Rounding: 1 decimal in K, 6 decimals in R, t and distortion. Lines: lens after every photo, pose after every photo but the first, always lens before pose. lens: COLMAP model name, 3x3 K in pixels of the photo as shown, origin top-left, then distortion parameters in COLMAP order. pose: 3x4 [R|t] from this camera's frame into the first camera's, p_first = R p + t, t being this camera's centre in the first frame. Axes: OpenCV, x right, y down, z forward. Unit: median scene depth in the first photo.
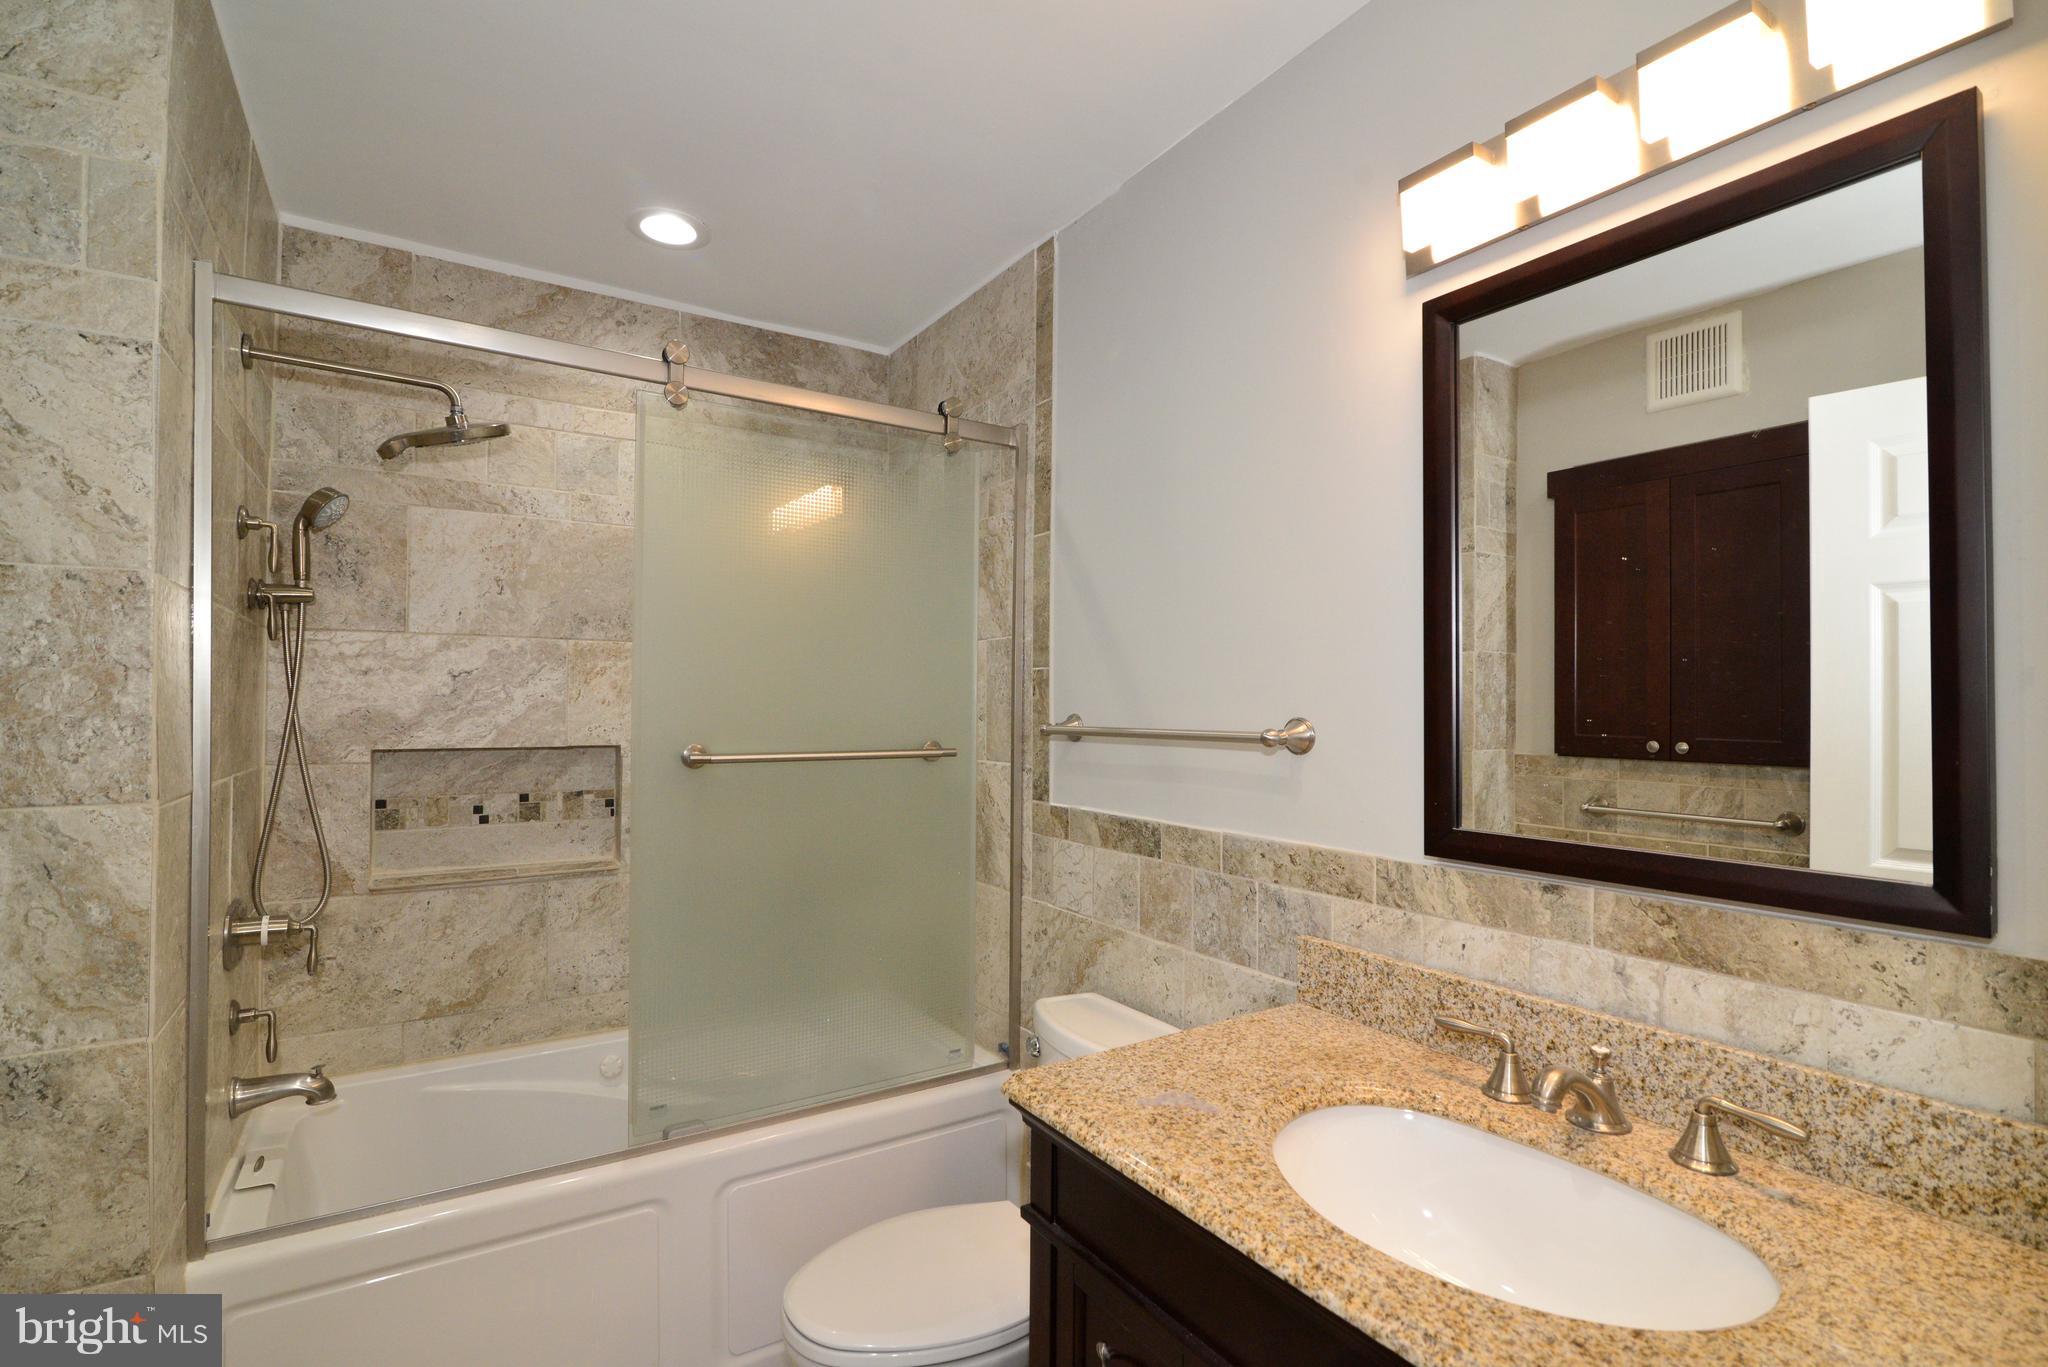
lens RADIAL K [[931.4, 0, 1025.3], [0, 931.4, 686.4], [0, 0, 1]] dist [-0.018812, 0.000129]
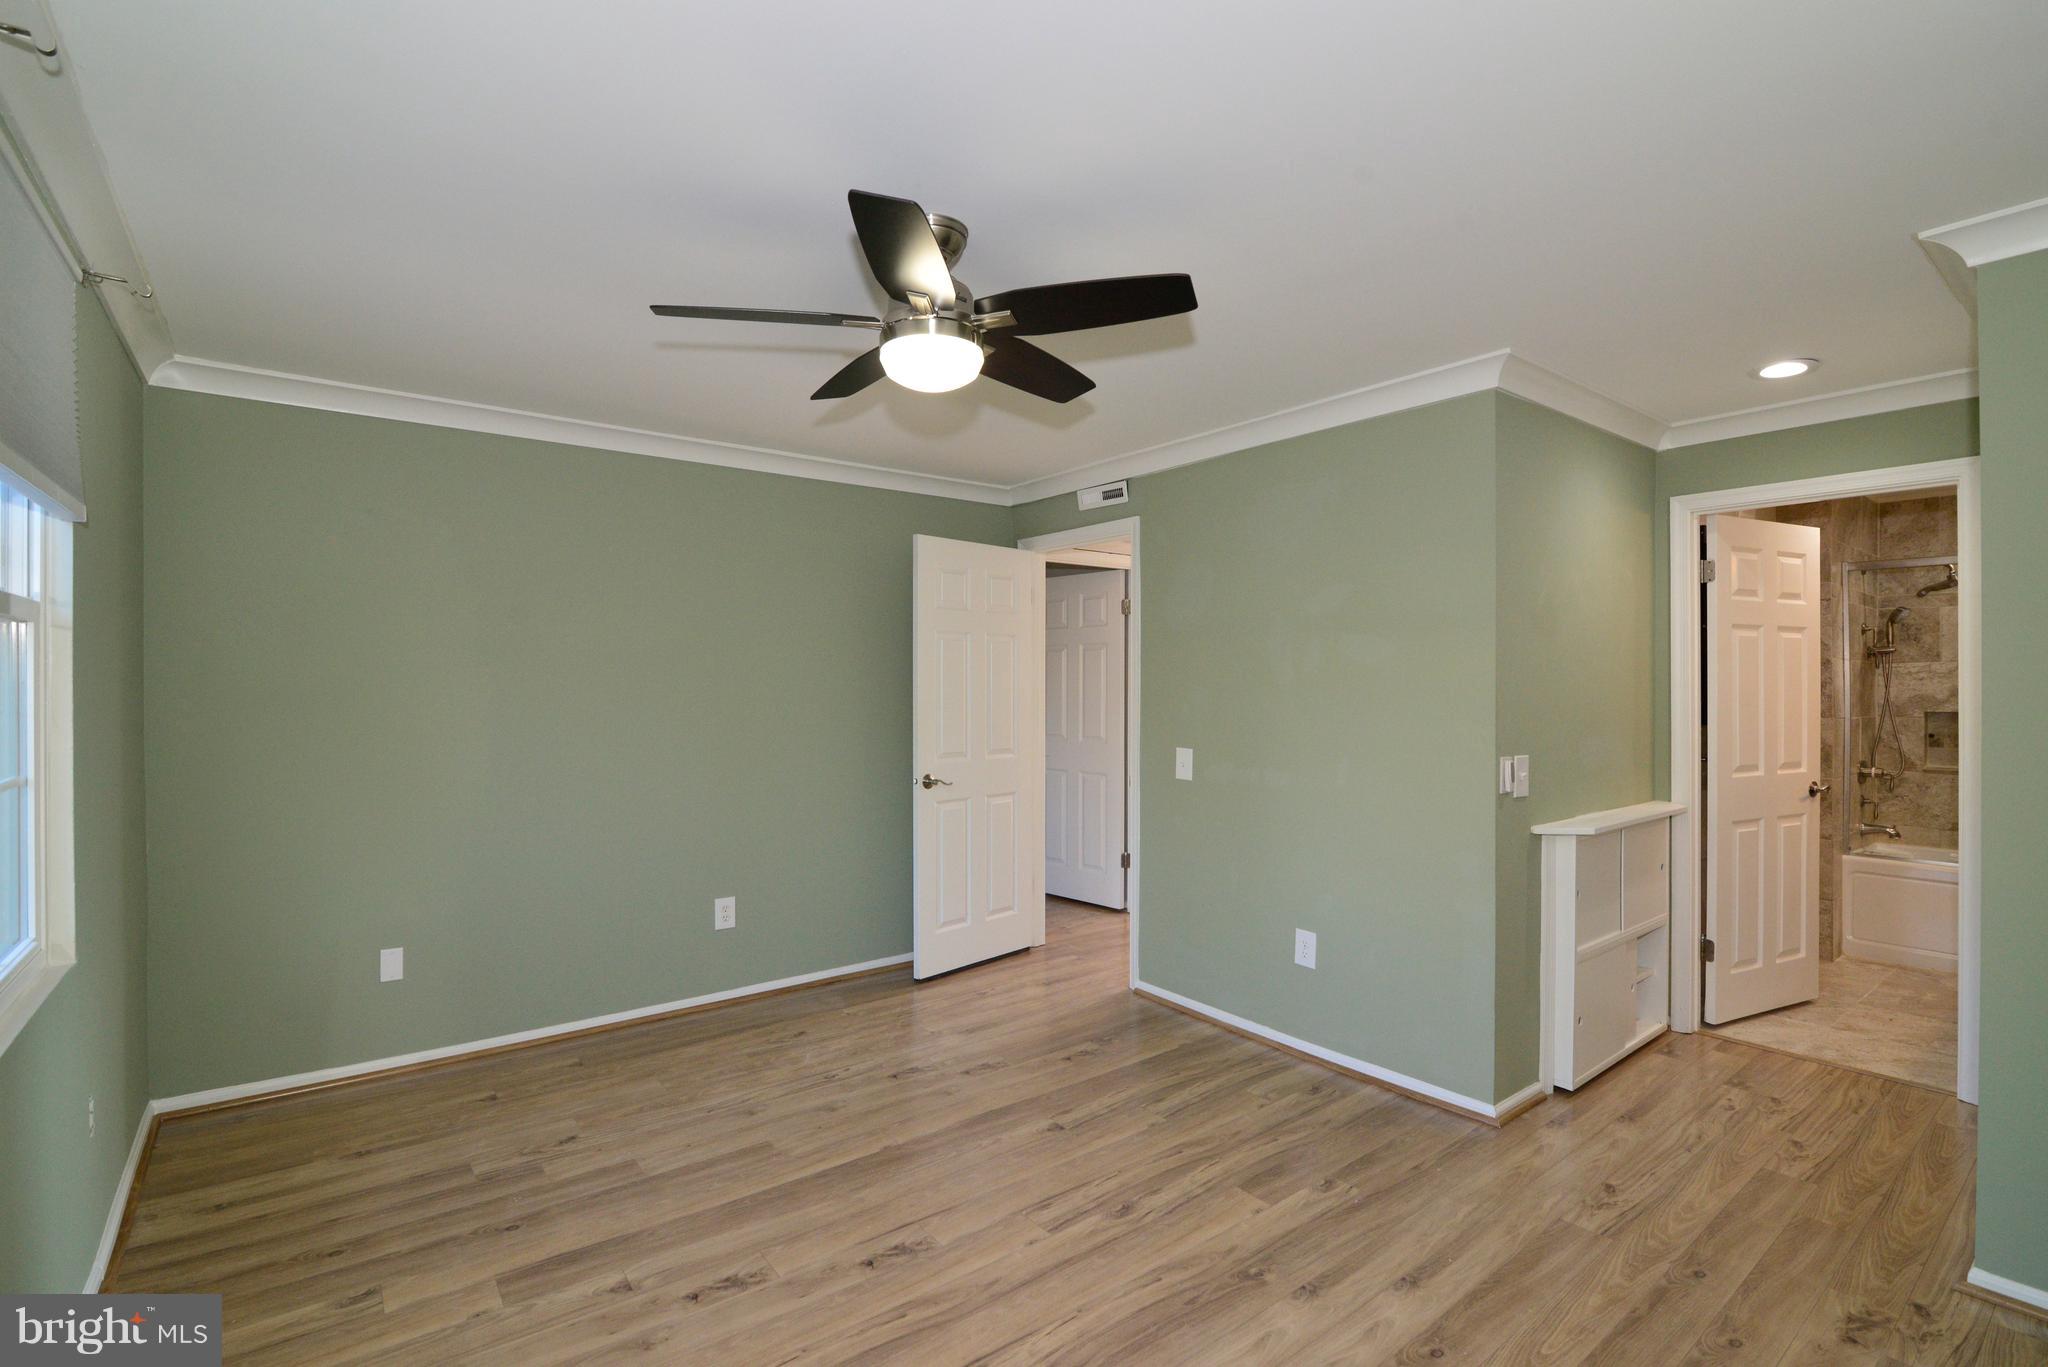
lens RADIAL K [[931.4, 0, 1006.9], [0, 931.4, 694.8], [0, 0, 1]] dist [-0.018812, 0.000129]
pose [[0.061800, -0.009973, -0.998039, 1.448102], [0.007066, 0.999929, -0.009555, 0.029632], [0.998064, -0.006462, 0.061866, -1.457481]]
